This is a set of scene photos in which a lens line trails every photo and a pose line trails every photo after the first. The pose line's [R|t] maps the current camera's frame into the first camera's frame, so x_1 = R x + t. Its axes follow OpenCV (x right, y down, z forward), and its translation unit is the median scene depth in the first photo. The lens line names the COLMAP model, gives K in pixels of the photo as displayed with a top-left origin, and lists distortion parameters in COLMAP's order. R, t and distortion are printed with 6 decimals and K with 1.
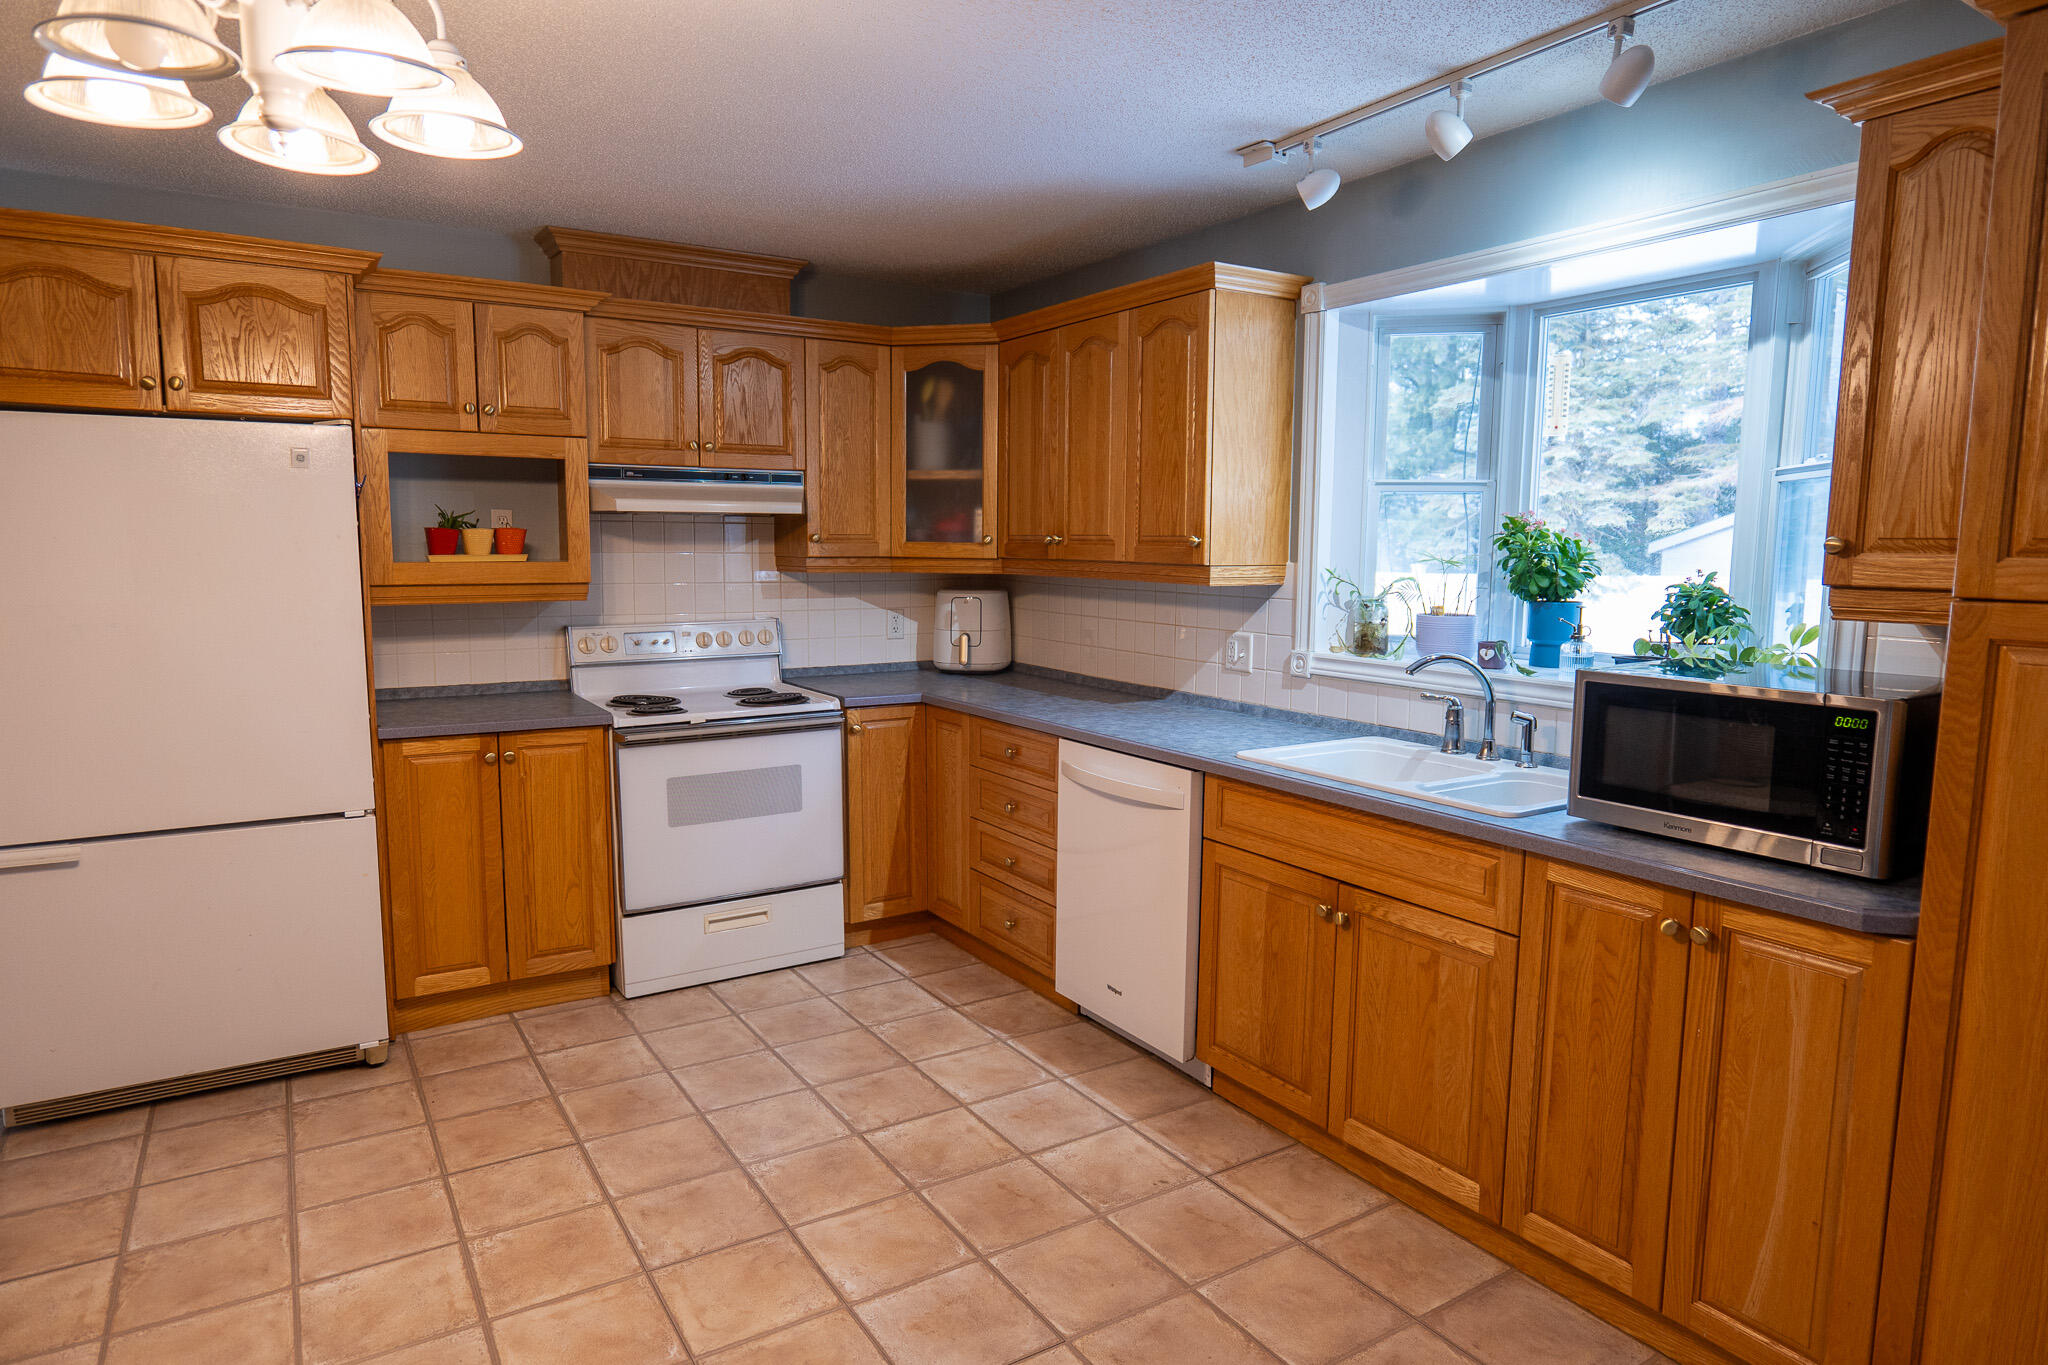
lens RADIAL K [[1190.8, 0, 1023.7], [0, 1190.8, 690.6], [0, 0, 1]] dist [-0.038867, 0.019294]
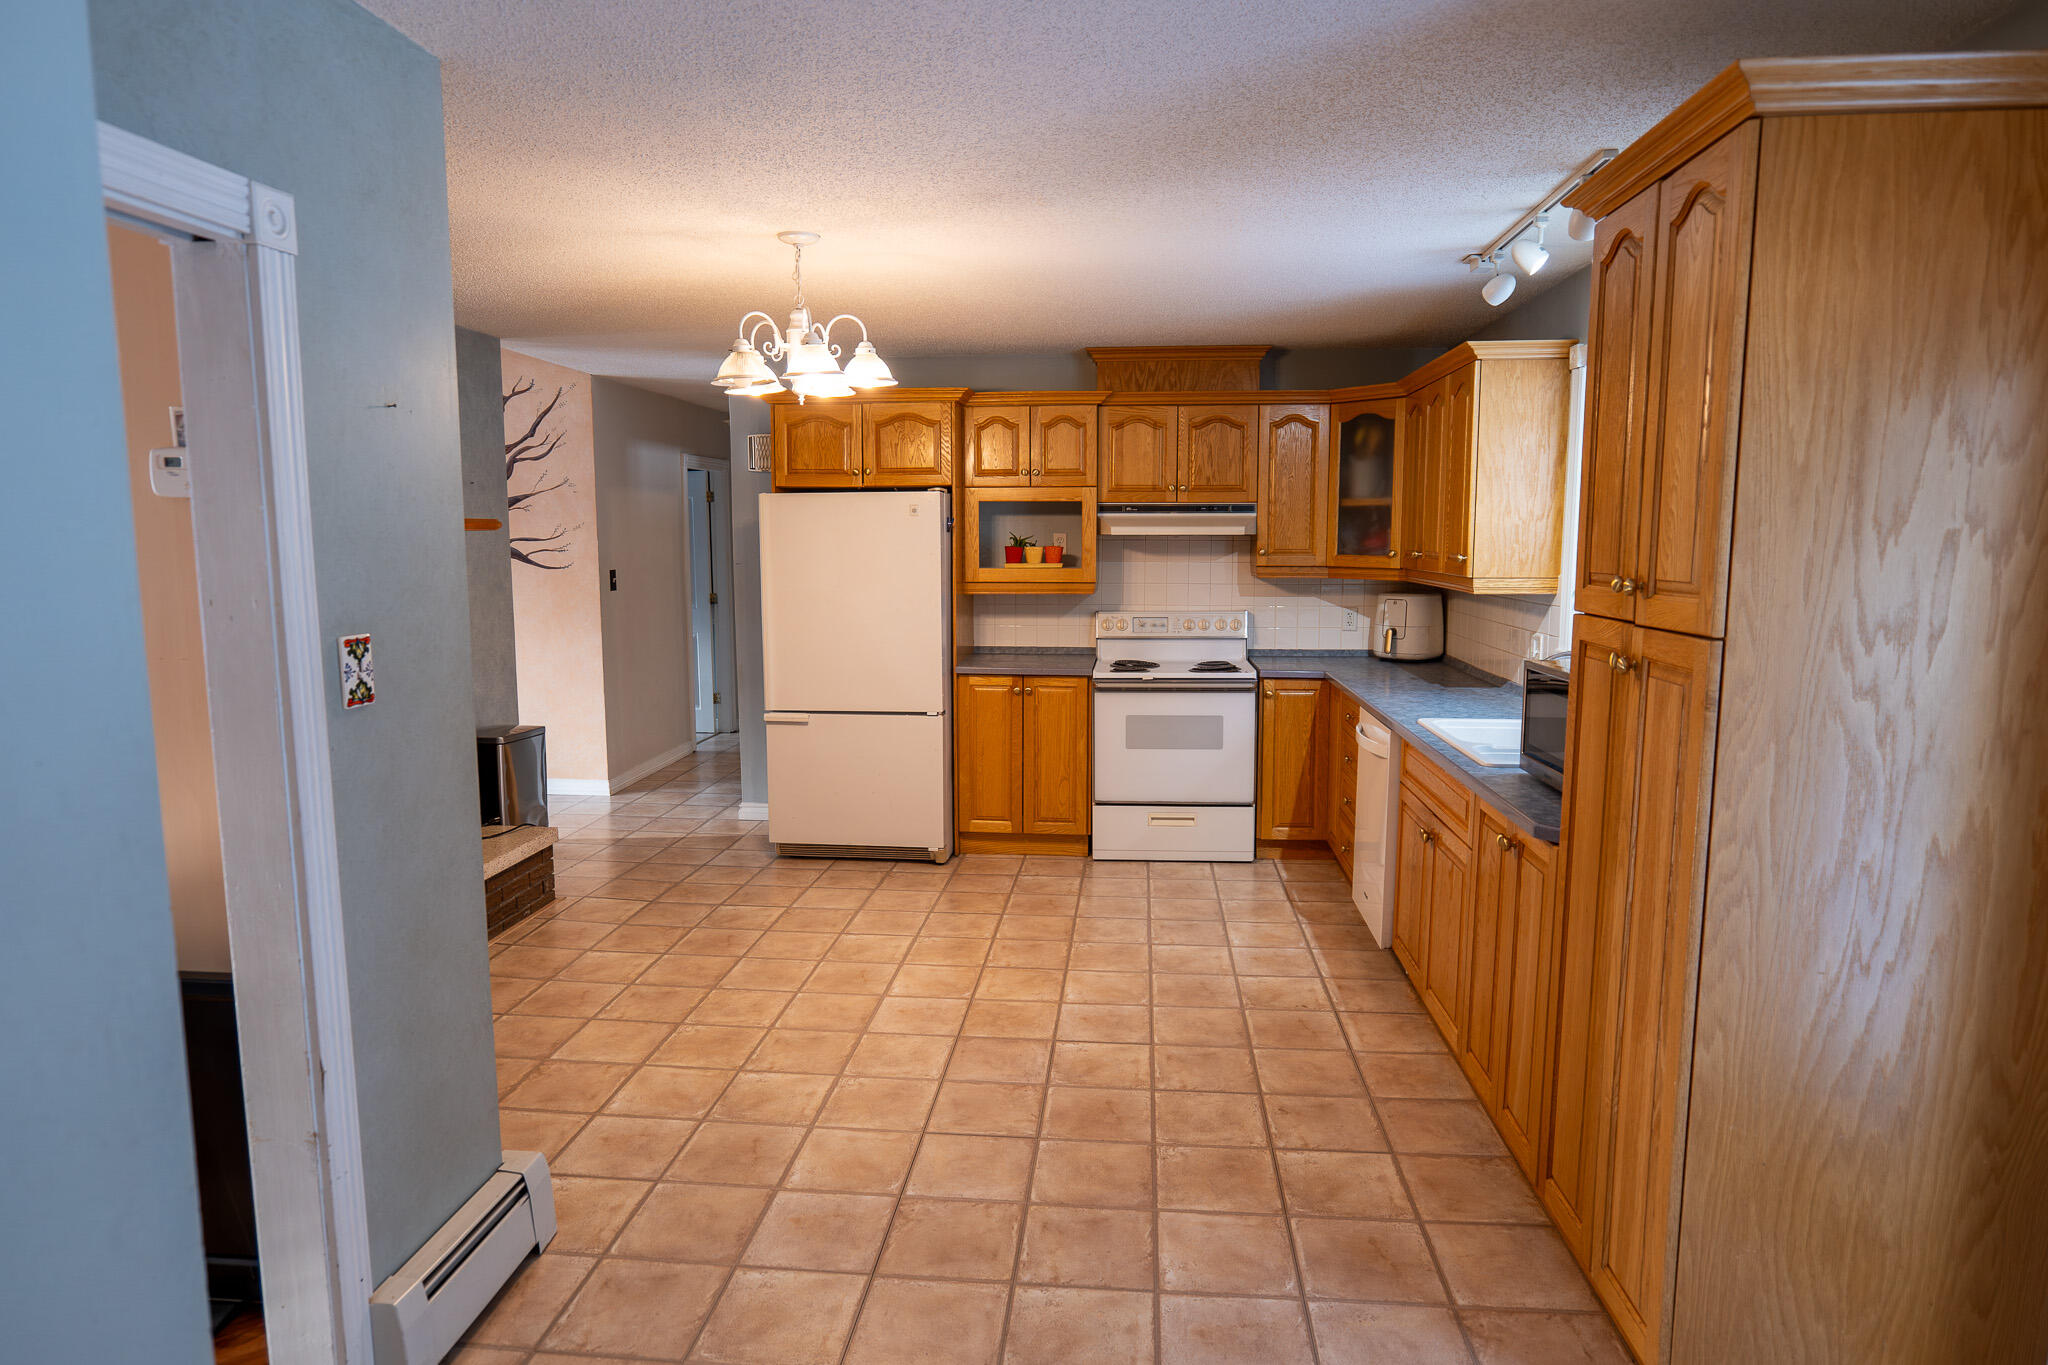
lens RADIAL K [[1181.7, 0, 1020.9], [0, 1181.7, 700.8], [0, 0, 1]] dist [-0.109843, 0.091600]
pose [[0.787142, 0.074977, -0.612197, 0.500726], [-0.067196, 0.997100, 0.035719, 0.012254], [0.613100, 0.013021, 0.789898, -0.246182]]
